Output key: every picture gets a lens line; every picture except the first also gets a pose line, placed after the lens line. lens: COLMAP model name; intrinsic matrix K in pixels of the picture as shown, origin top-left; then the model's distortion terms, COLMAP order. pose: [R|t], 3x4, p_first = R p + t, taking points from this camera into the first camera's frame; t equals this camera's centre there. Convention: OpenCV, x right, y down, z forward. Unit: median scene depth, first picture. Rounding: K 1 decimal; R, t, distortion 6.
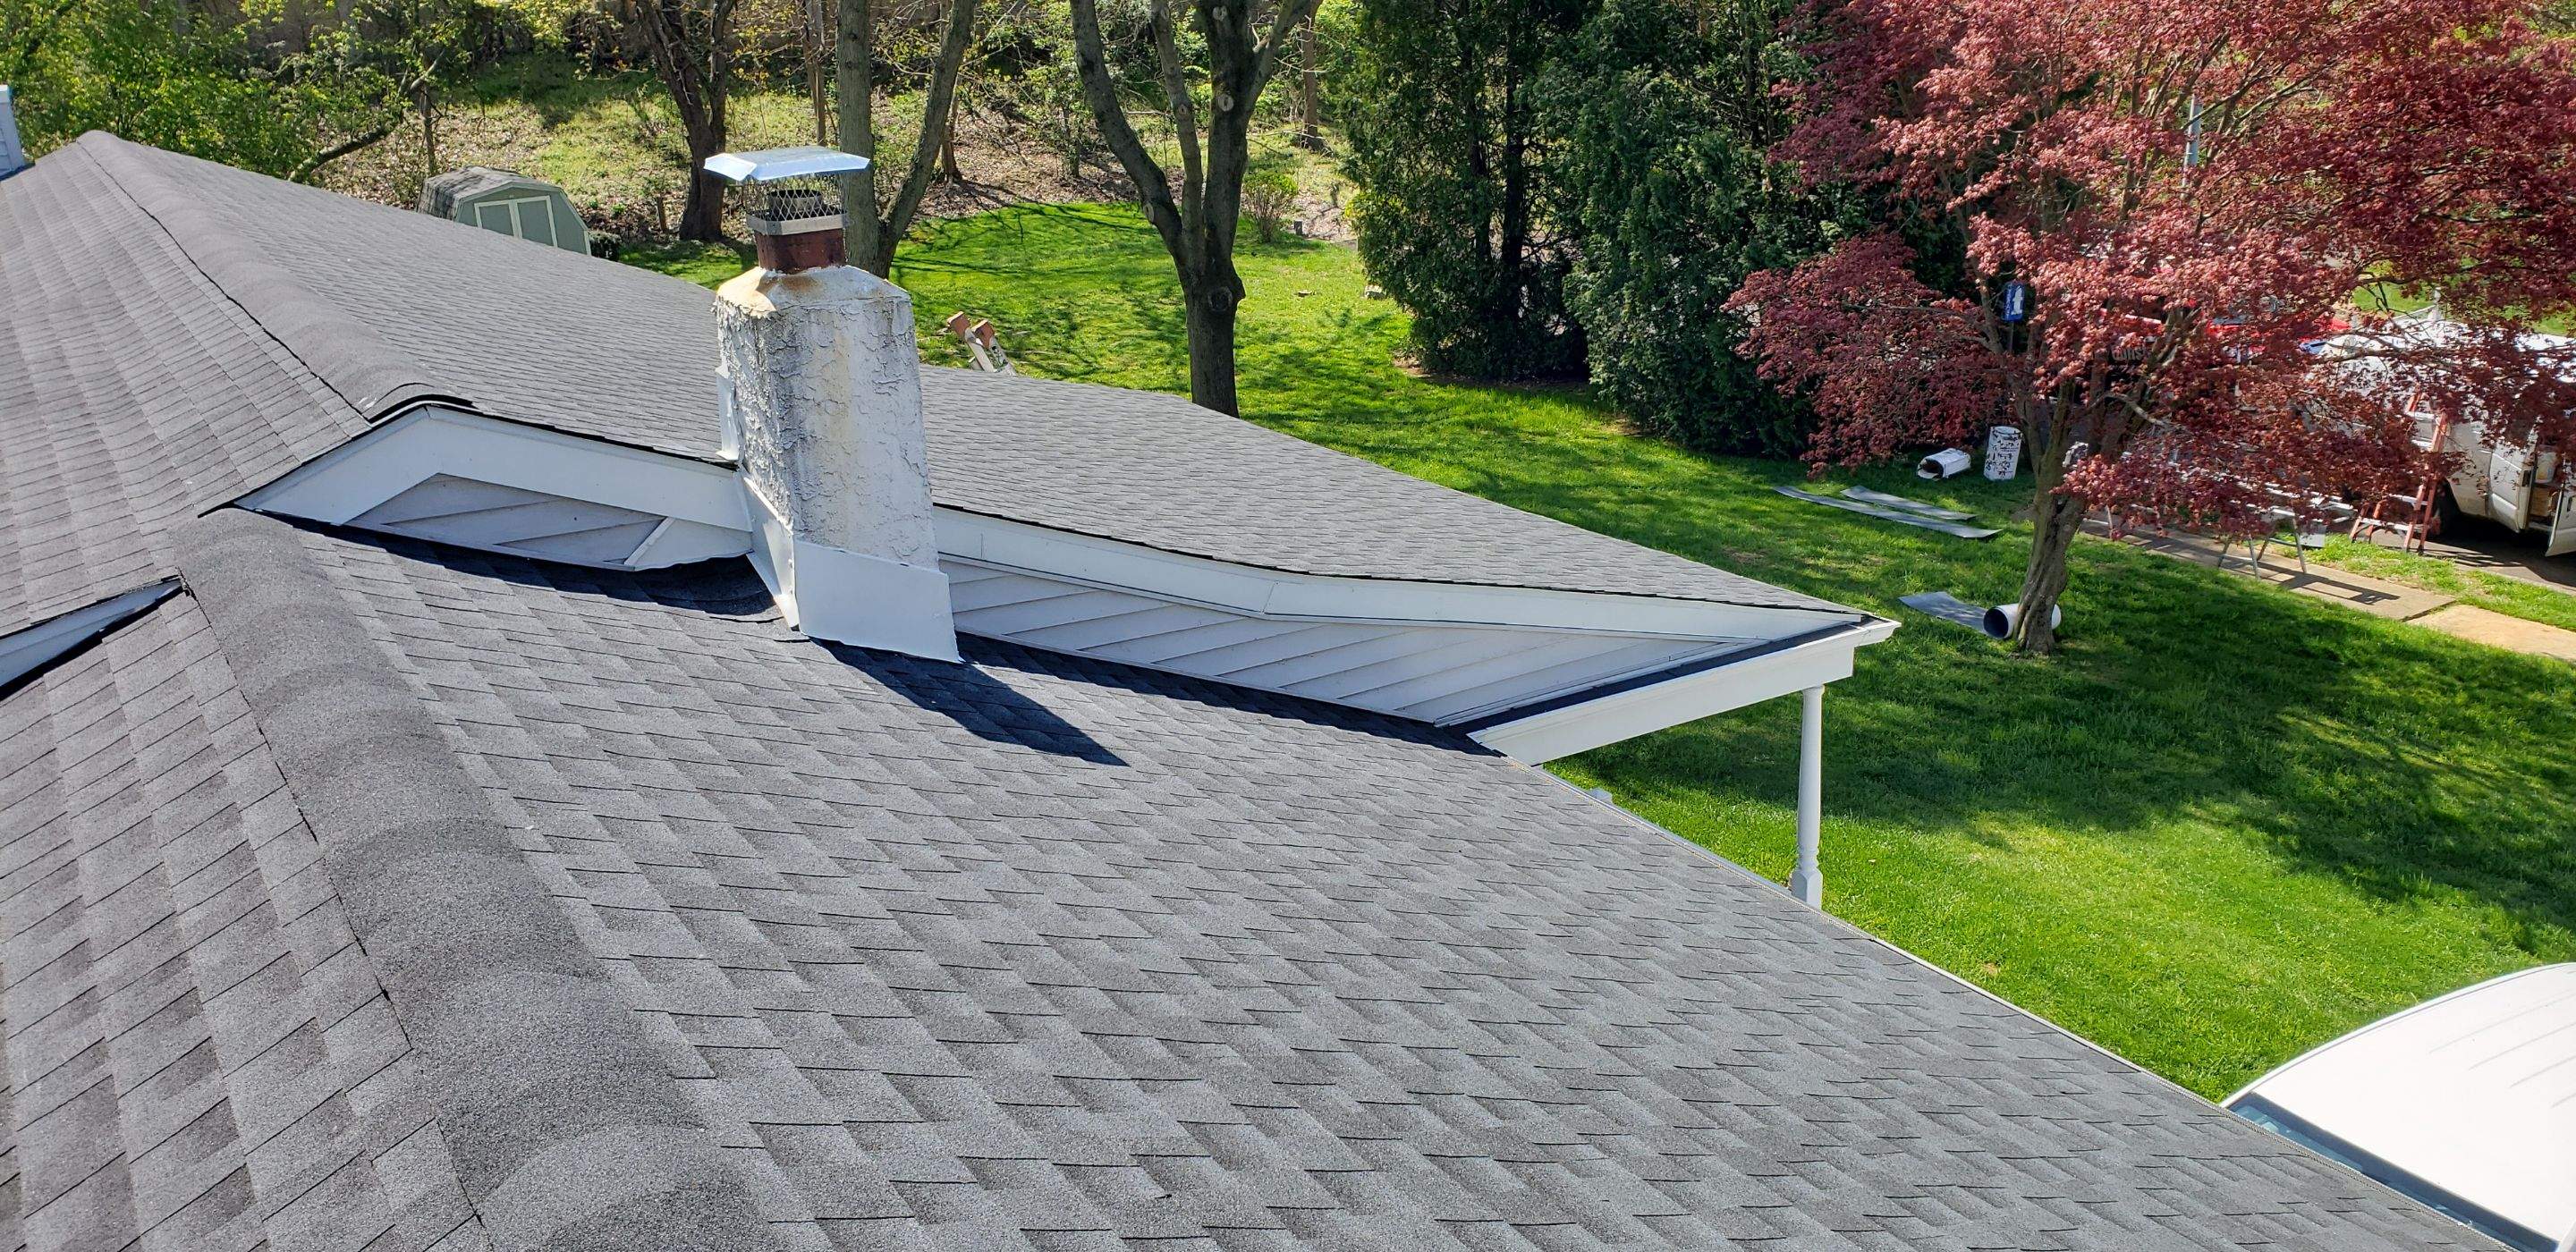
lens RADIAL K [[1985.6, 0, 1264.8], [0, 1985.6, 626.1], [0, 0, 1]] dist [0.014188, 0.005530]
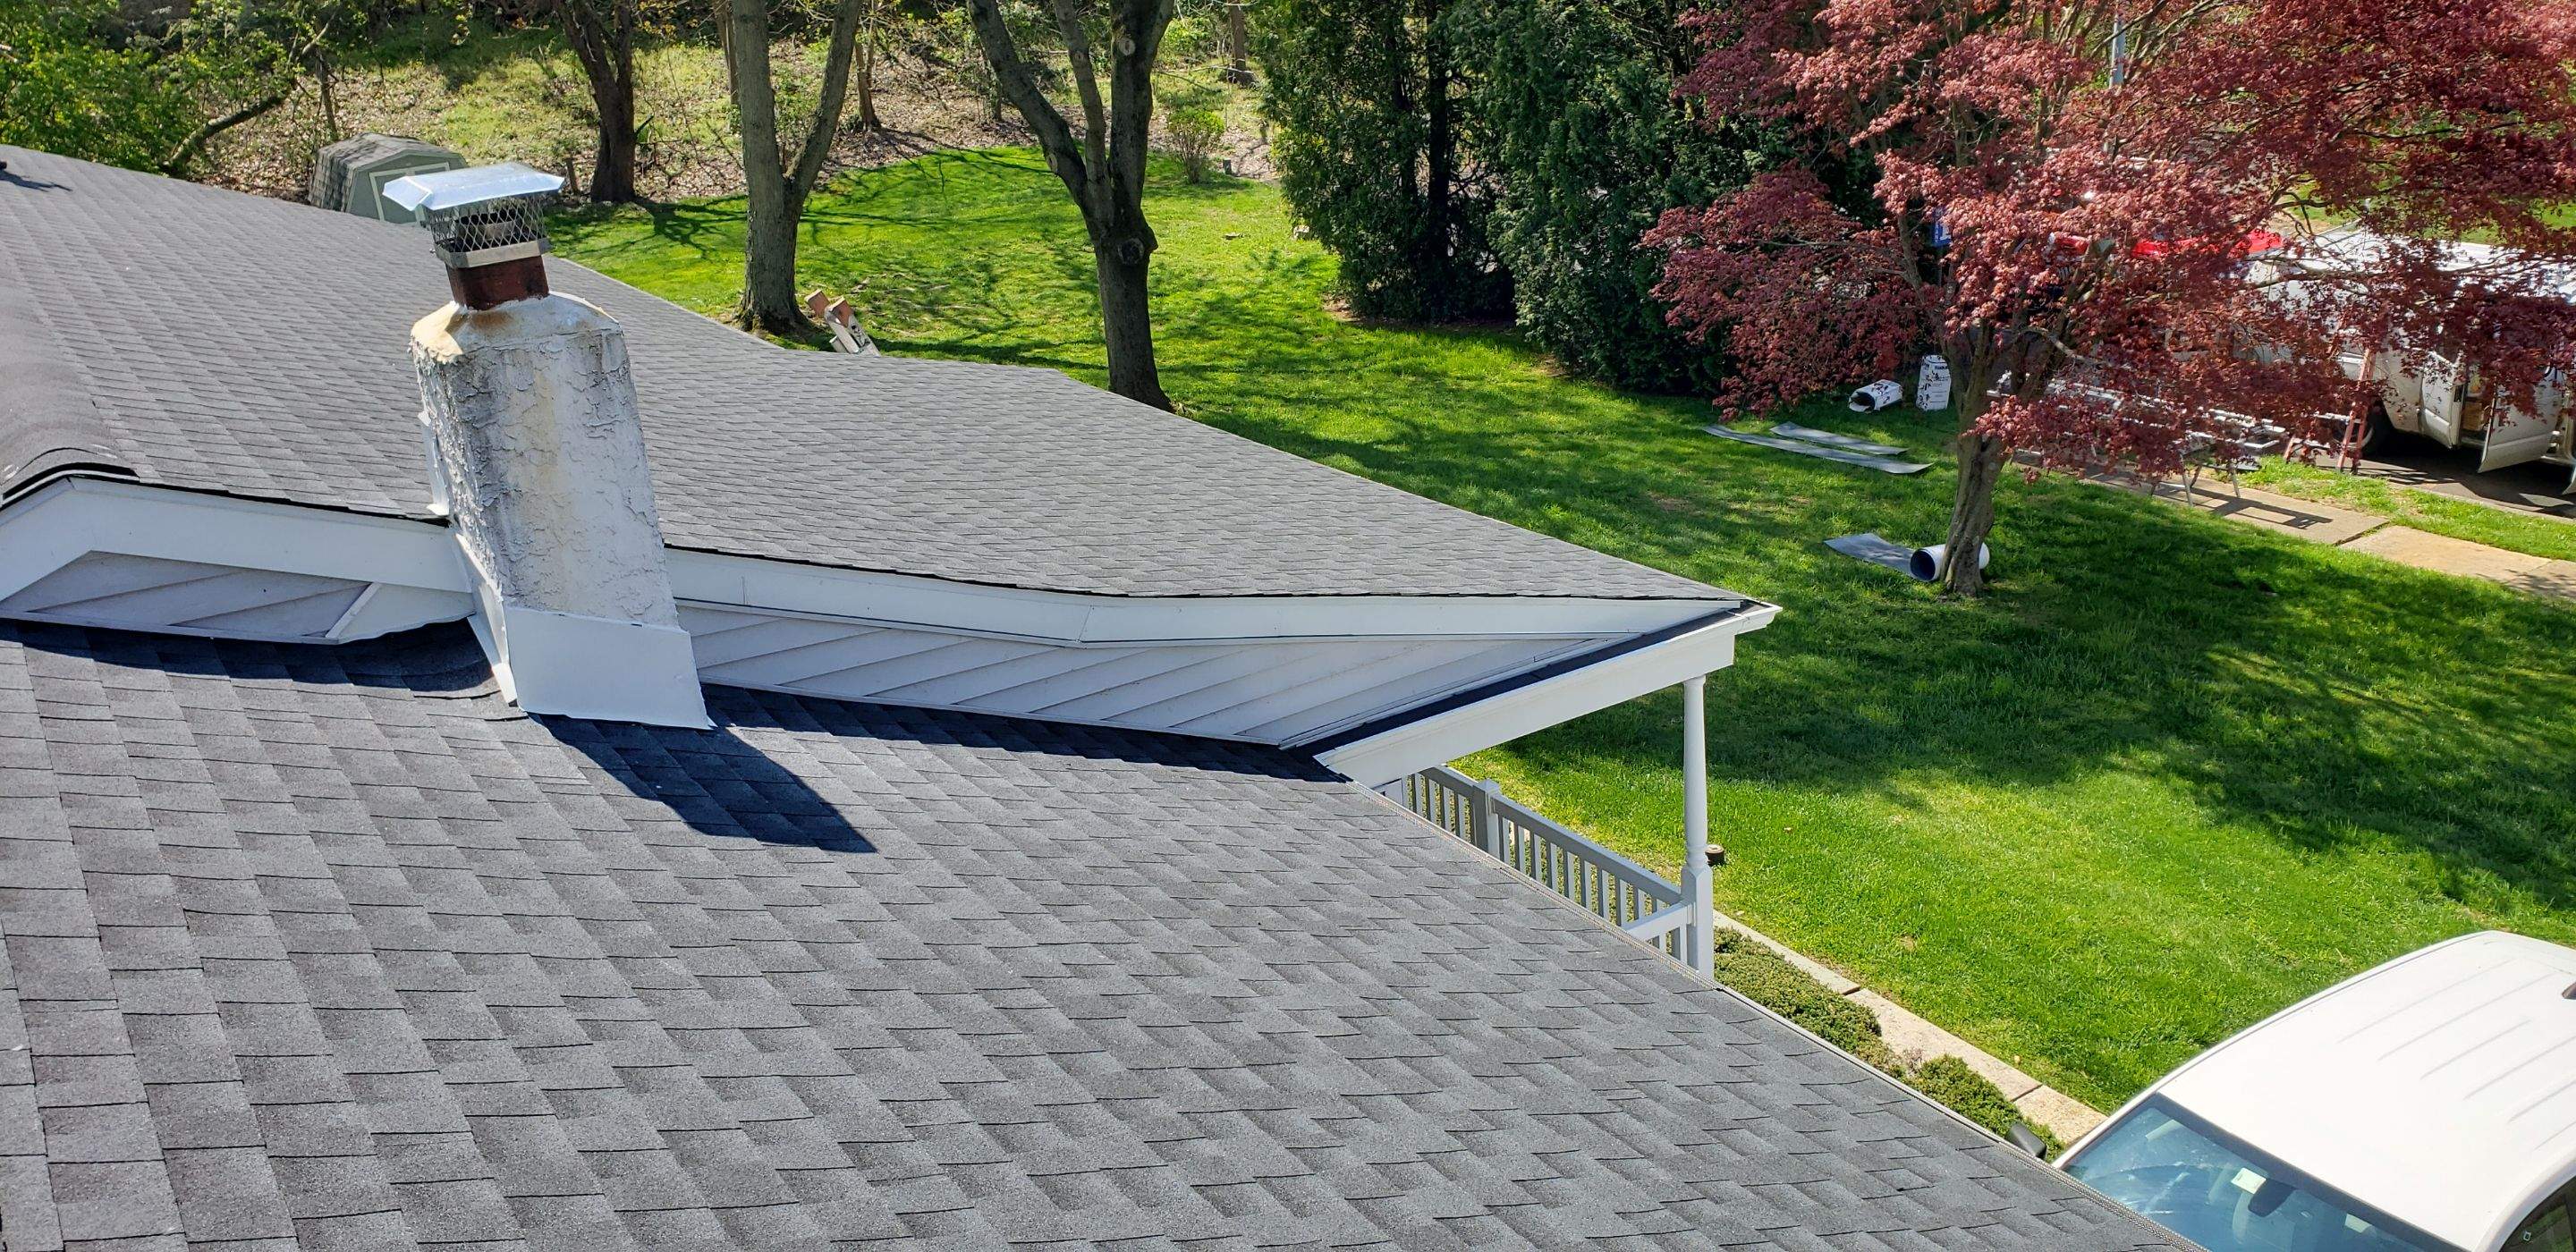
lens RADIAL K [[1985.6, 0, 1276.0], [0, 1985.6, 631.0], [0, 0, 1]] dist [0.014188, 0.005530]
pose [[0.999059, -0.038491, 0.020005, 0.040454], [0.037745, 0.998623, 0.036441, -0.022931], [-0.021381, -0.035652, 0.999136, 0.042007]]
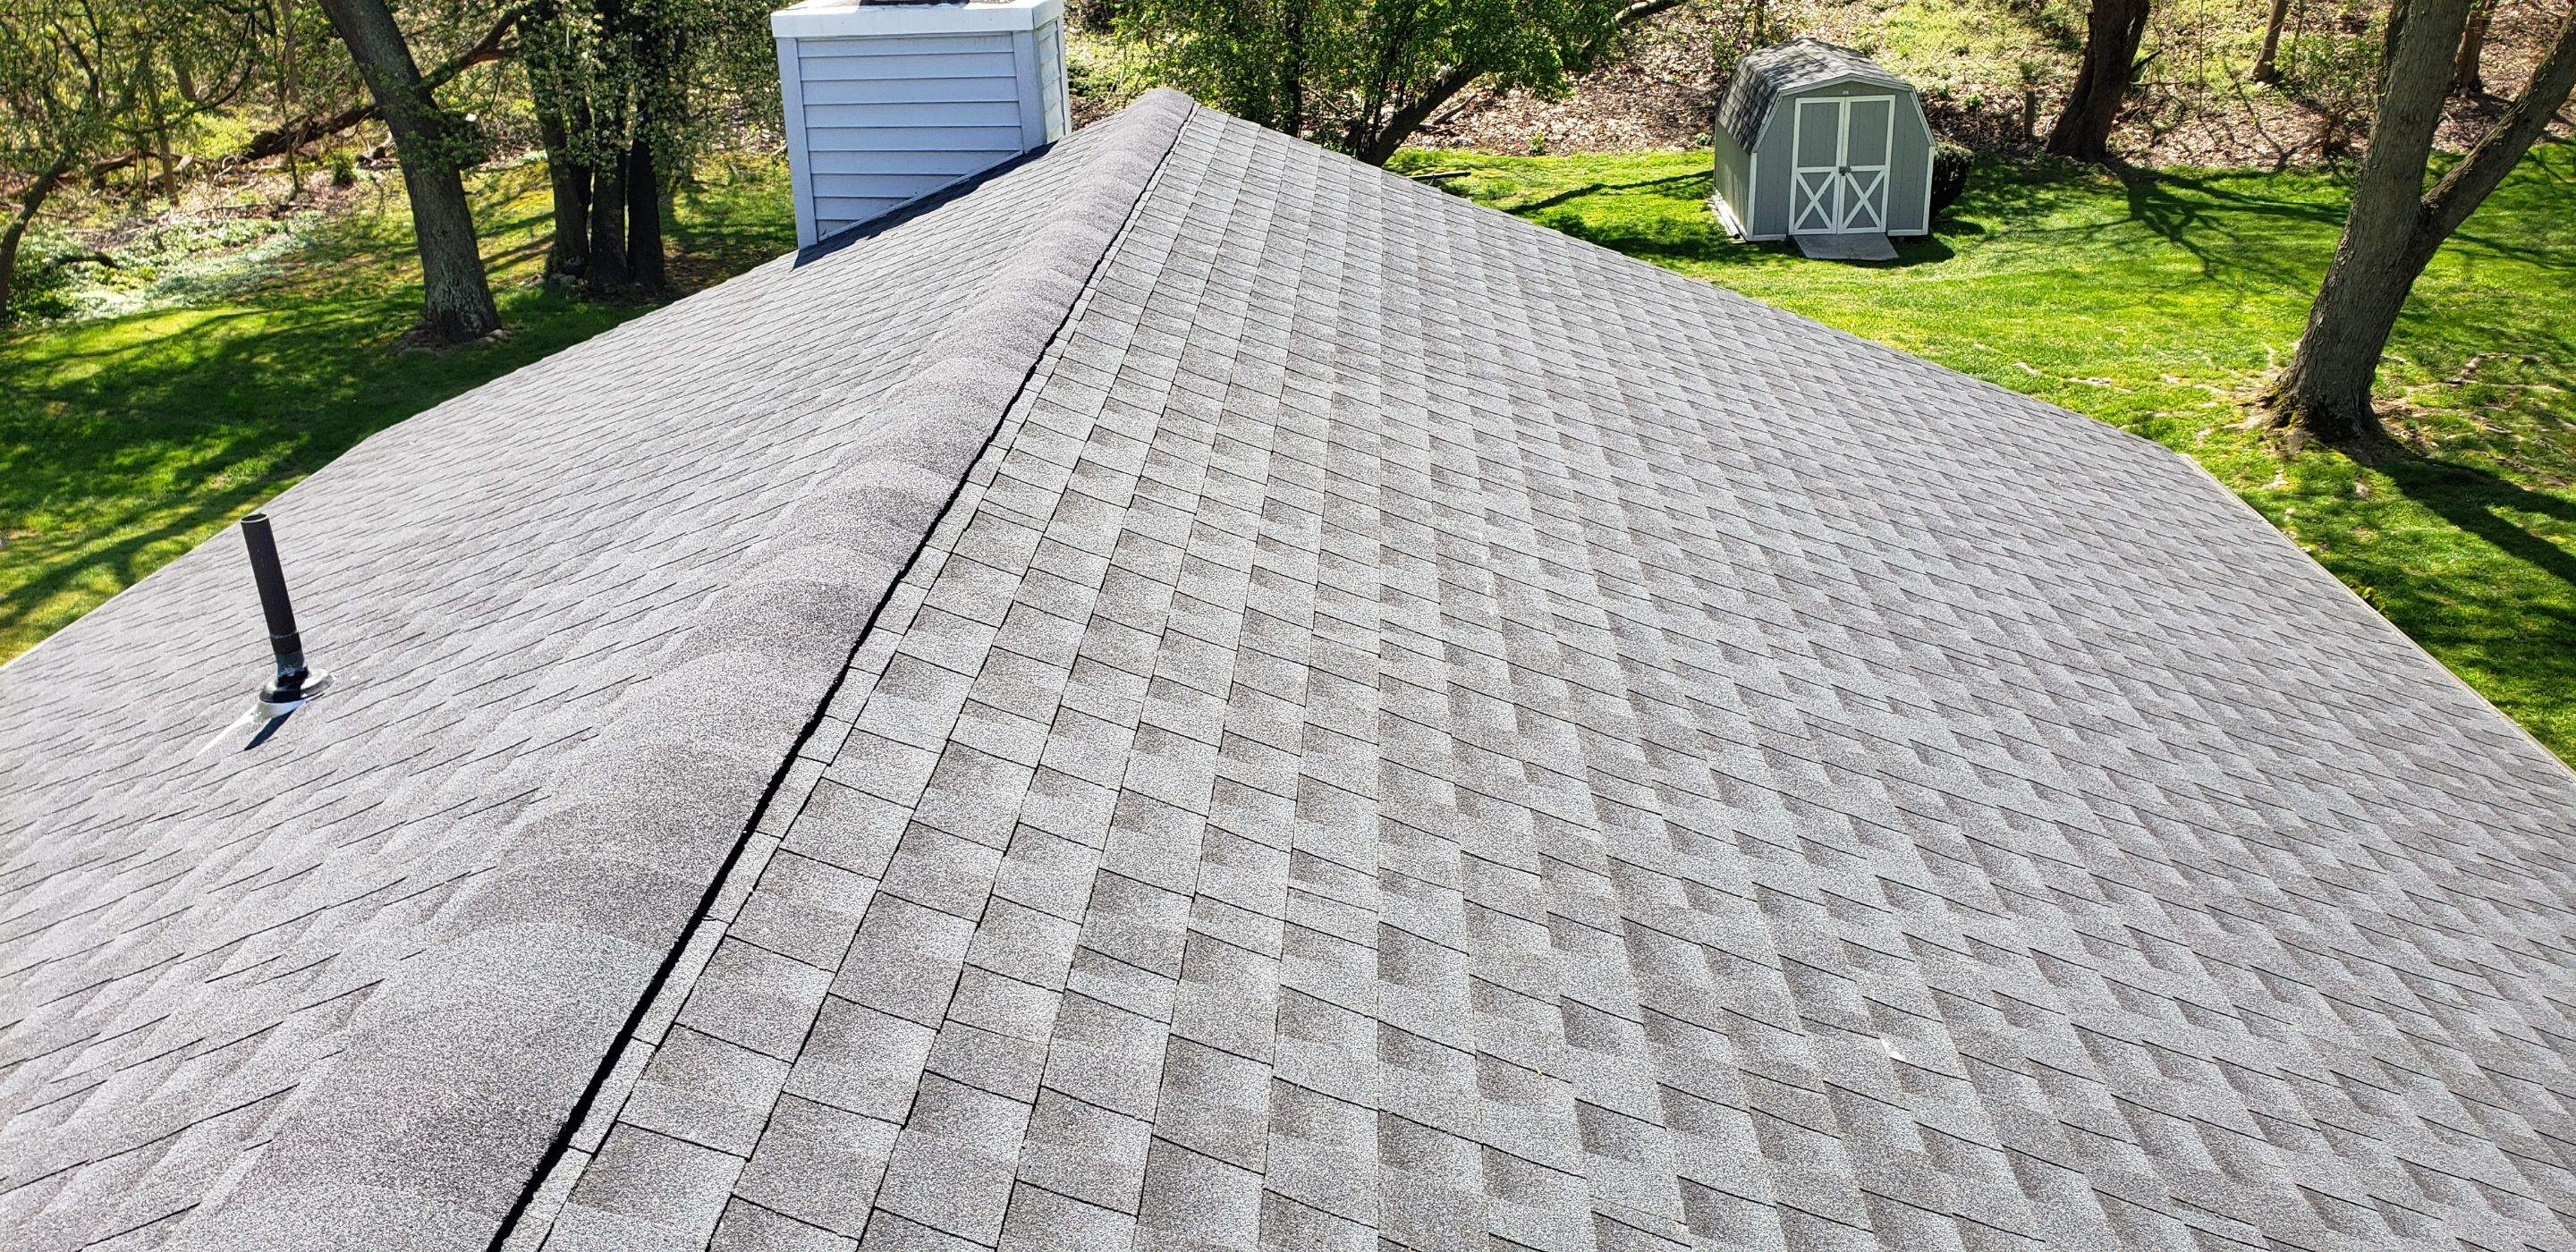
lens RADIAL K [[1985.6, 0, 1284.9], [0, 1985.6, 632.4], [0, 0, 1]] dist [0.014188, 0.005530]
pose [[0.815700, 0.234011, -0.529029, -0.284066], [-0.187506, 0.972107, 0.140892, -0.225327], [0.547243, -0.015729, 0.836826, 0.681165]]
